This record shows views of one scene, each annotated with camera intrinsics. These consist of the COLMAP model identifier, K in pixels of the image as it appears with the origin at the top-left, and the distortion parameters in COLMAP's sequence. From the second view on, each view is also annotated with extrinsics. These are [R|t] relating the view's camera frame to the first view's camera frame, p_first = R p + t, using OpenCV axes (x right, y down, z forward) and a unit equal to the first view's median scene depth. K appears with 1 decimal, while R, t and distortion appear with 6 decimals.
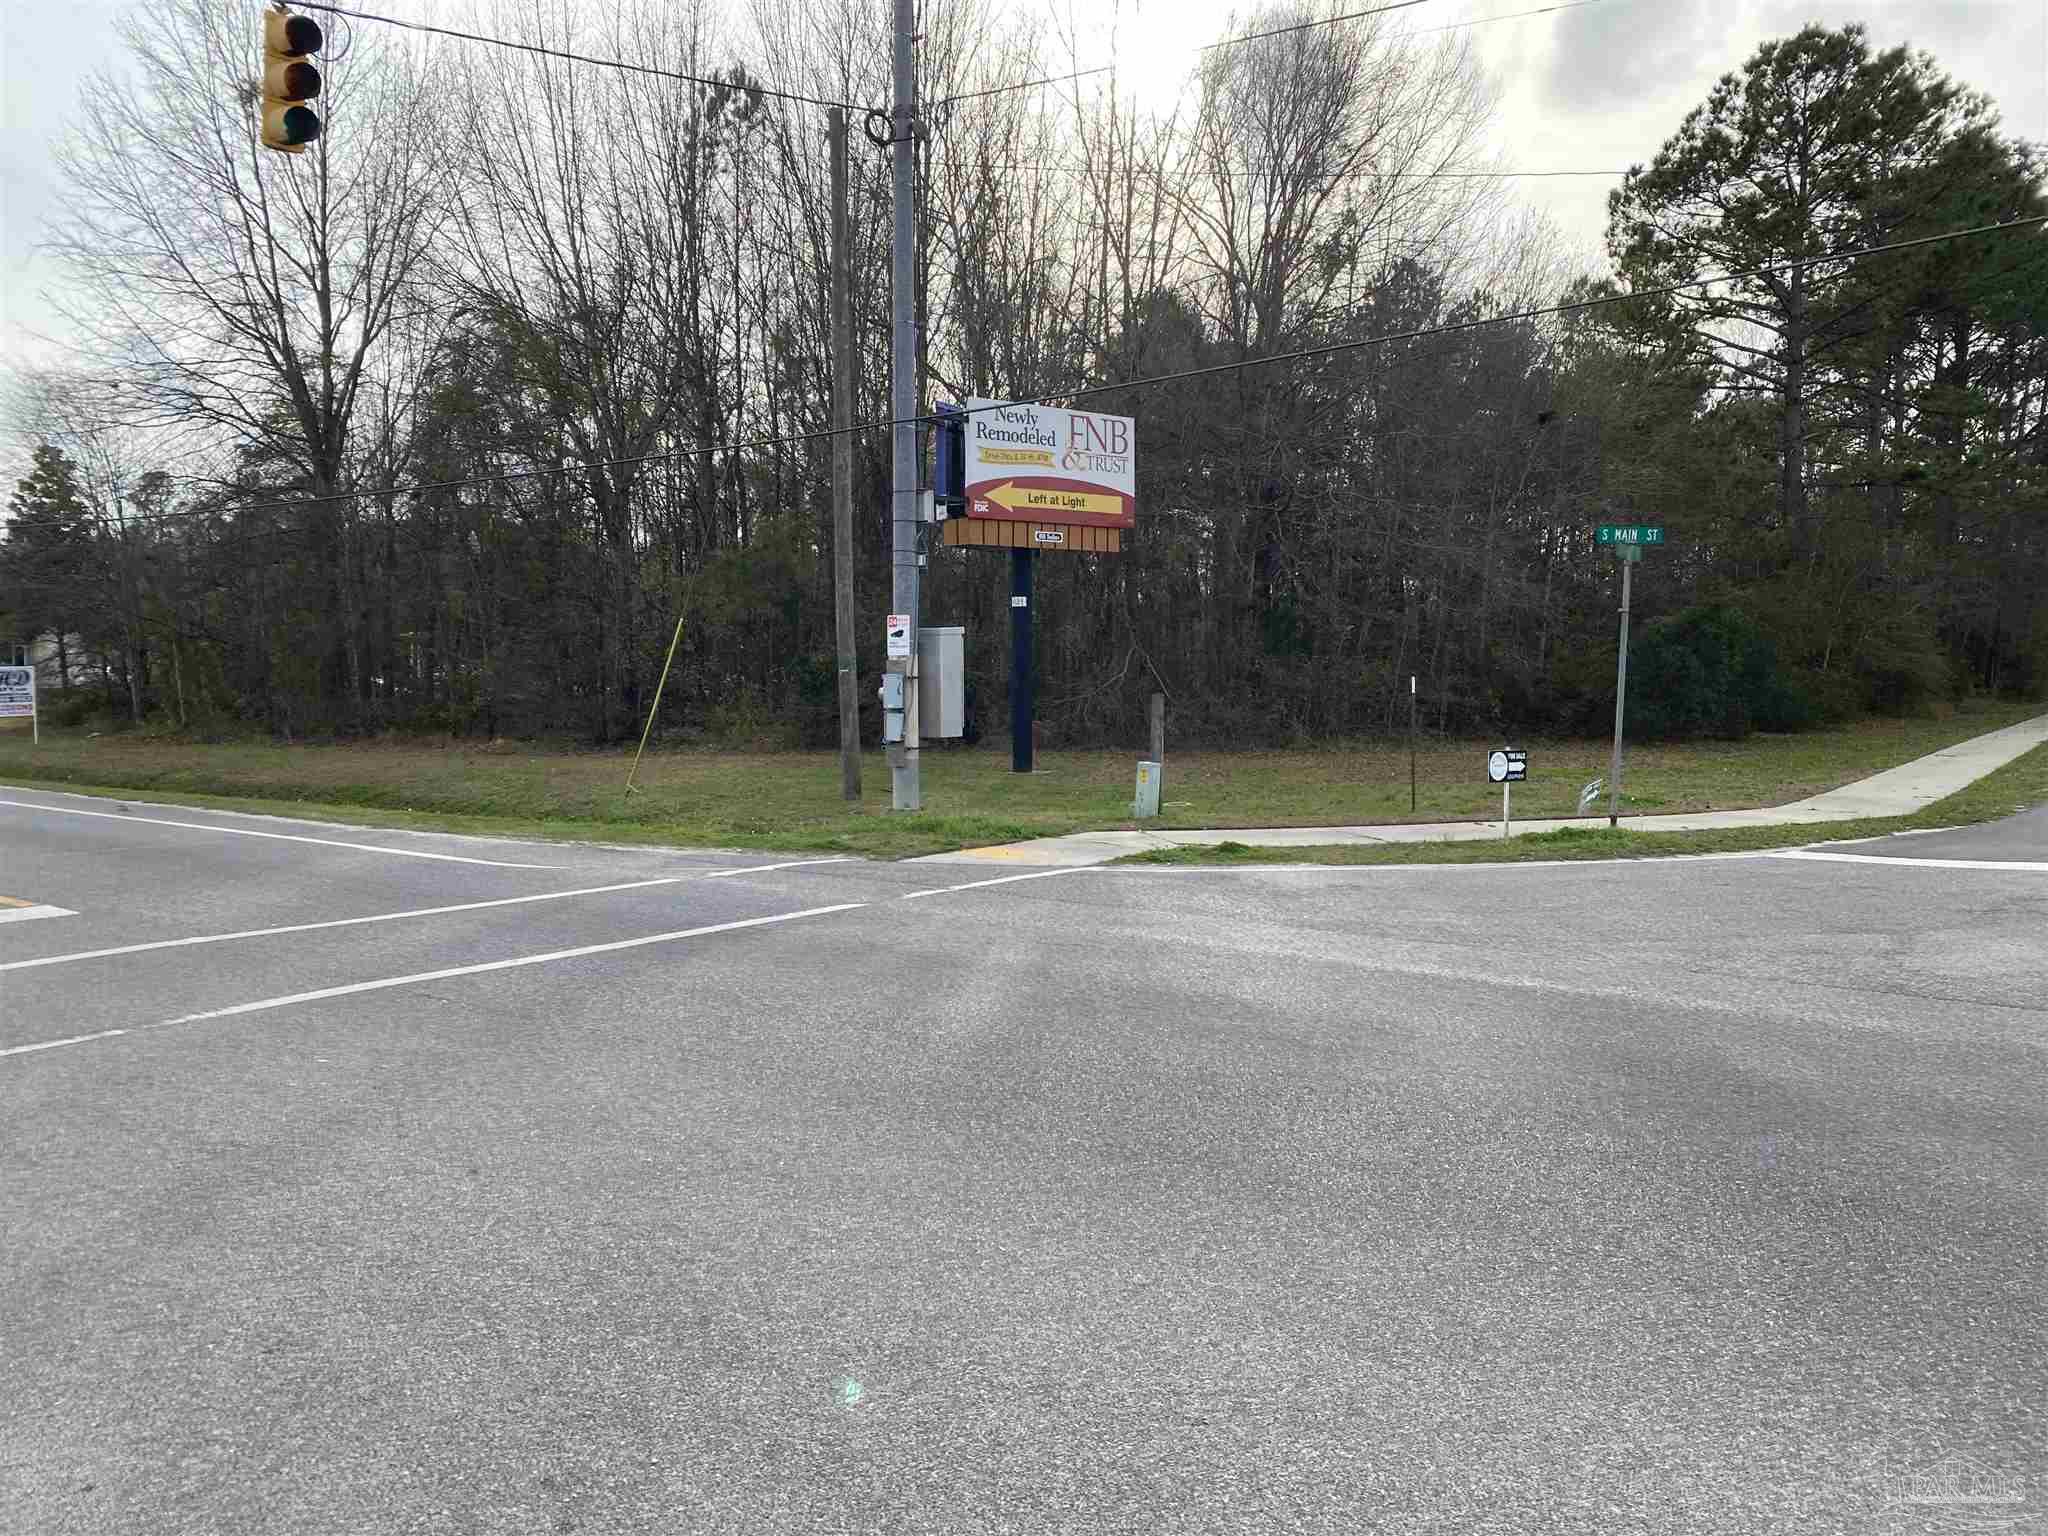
lens RADIAL K [[1573.8, 0, 1024.0], [0, 1573.8, 768.0], [0, 0, 1]] dist [0.001042, -0.000602]
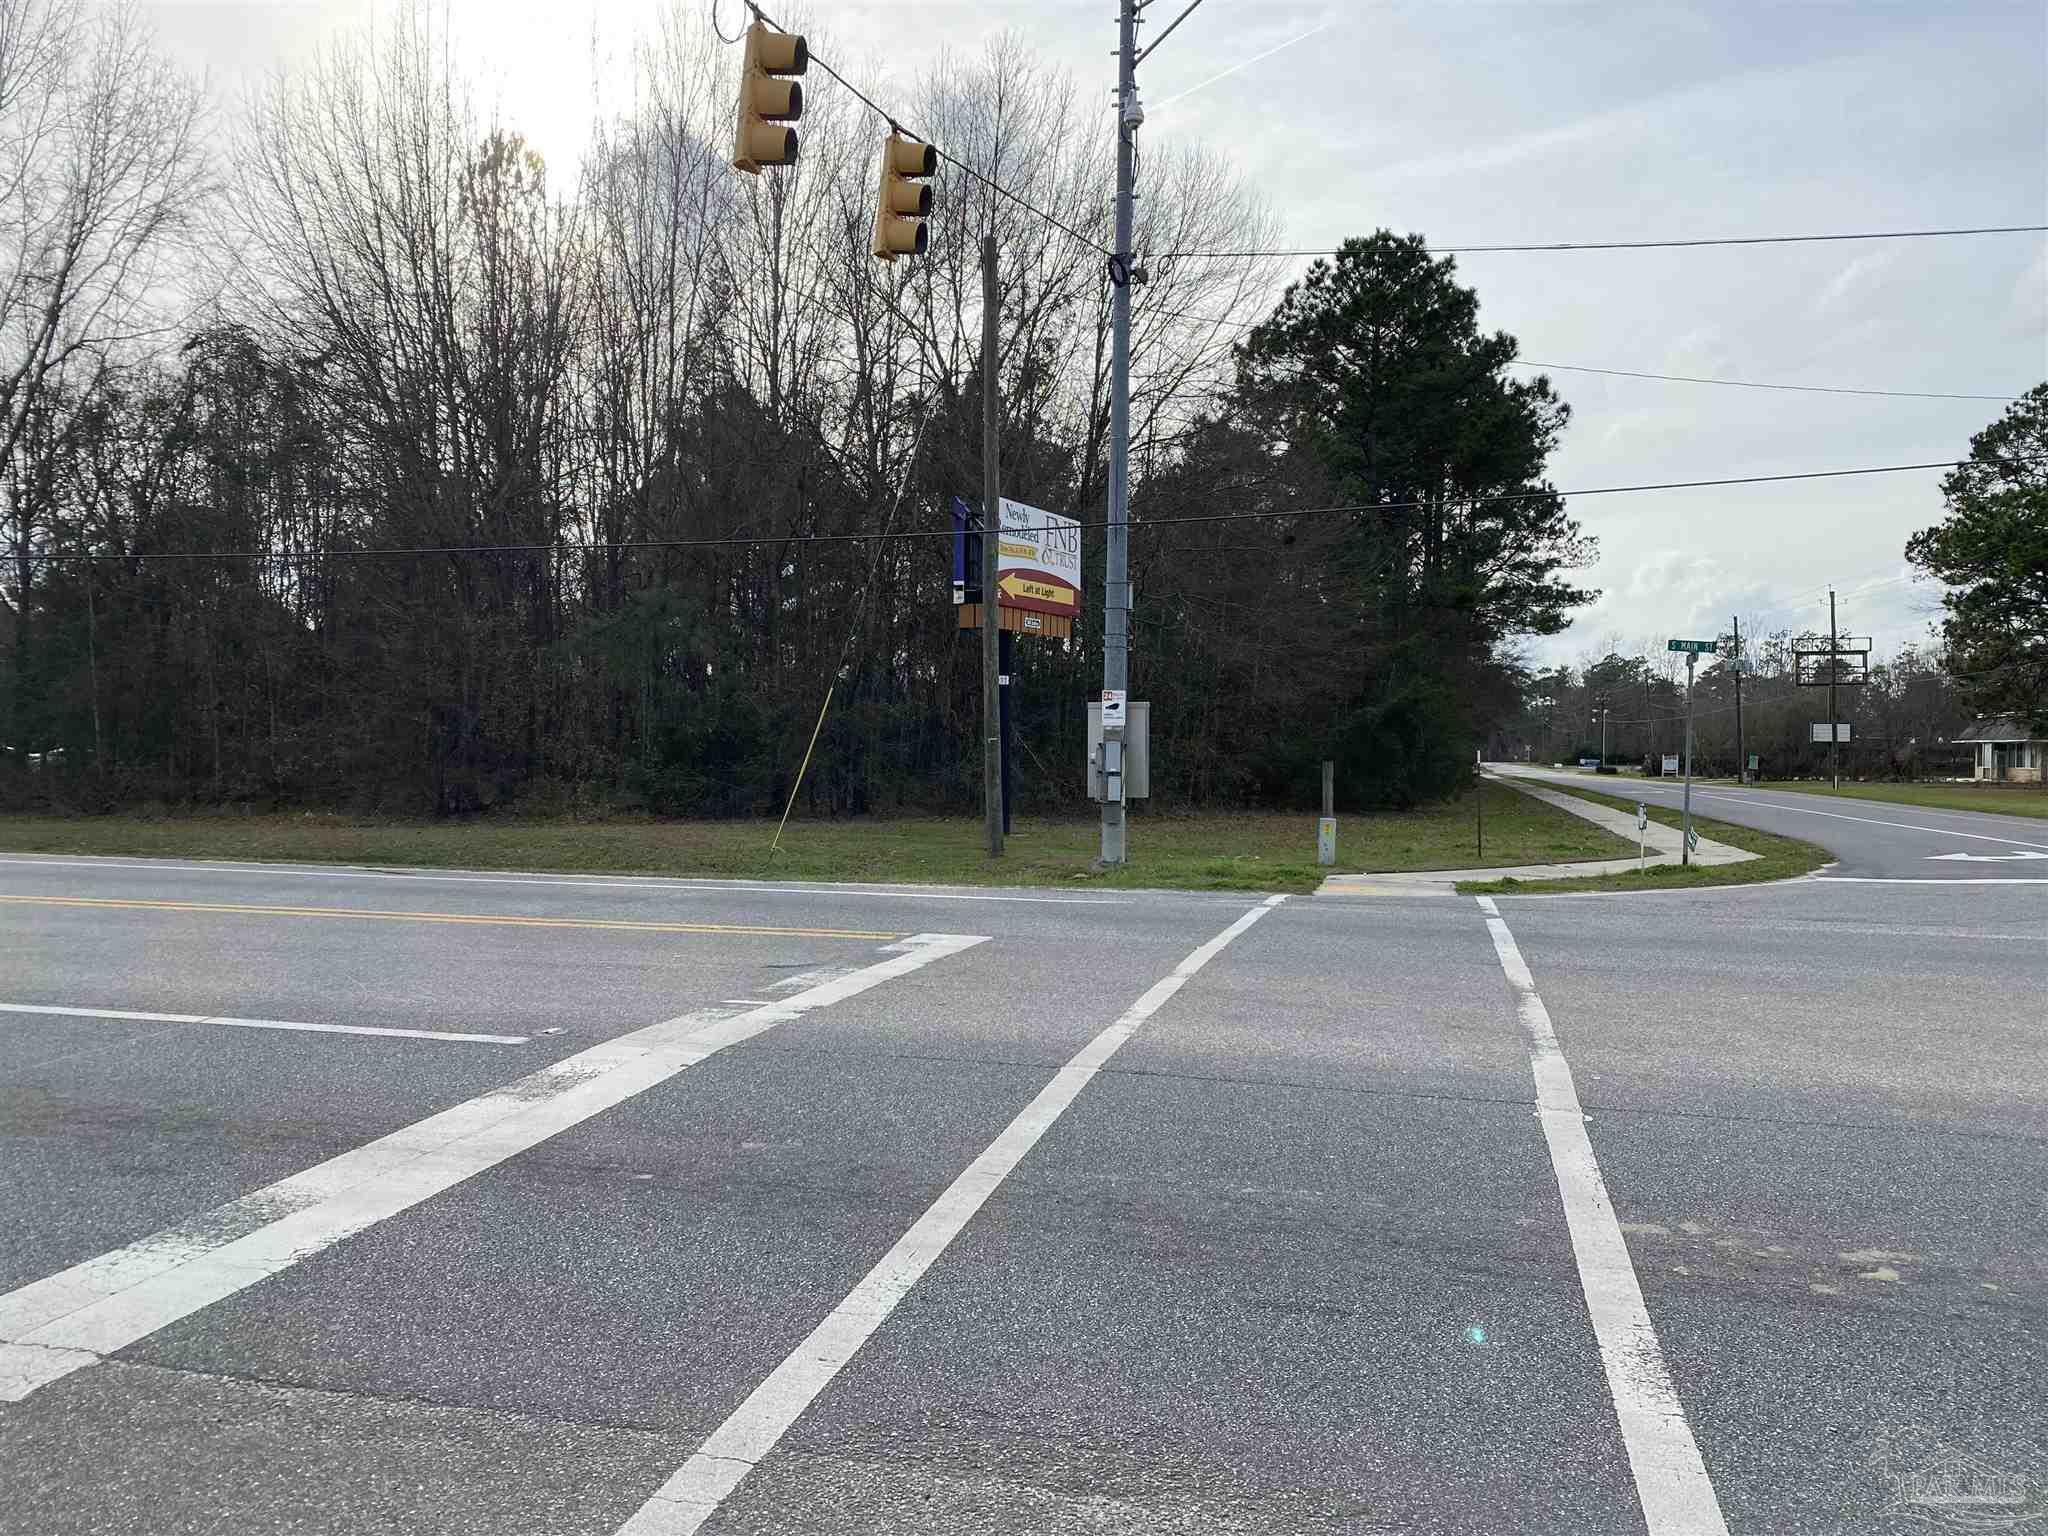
lens RADIAL K [[1573.8, 0, 1024.0], [0, 1573.8, 768.0], [0, 0, 1]] dist [0.001042, -0.000602]
pose [[0.929468, 0.010193, 0.368762, -0.394733], [0.009049, 0.998687, -0.050415, 0.011445], [-0.368792, 0.050196, 0.928155, -0.024636]]
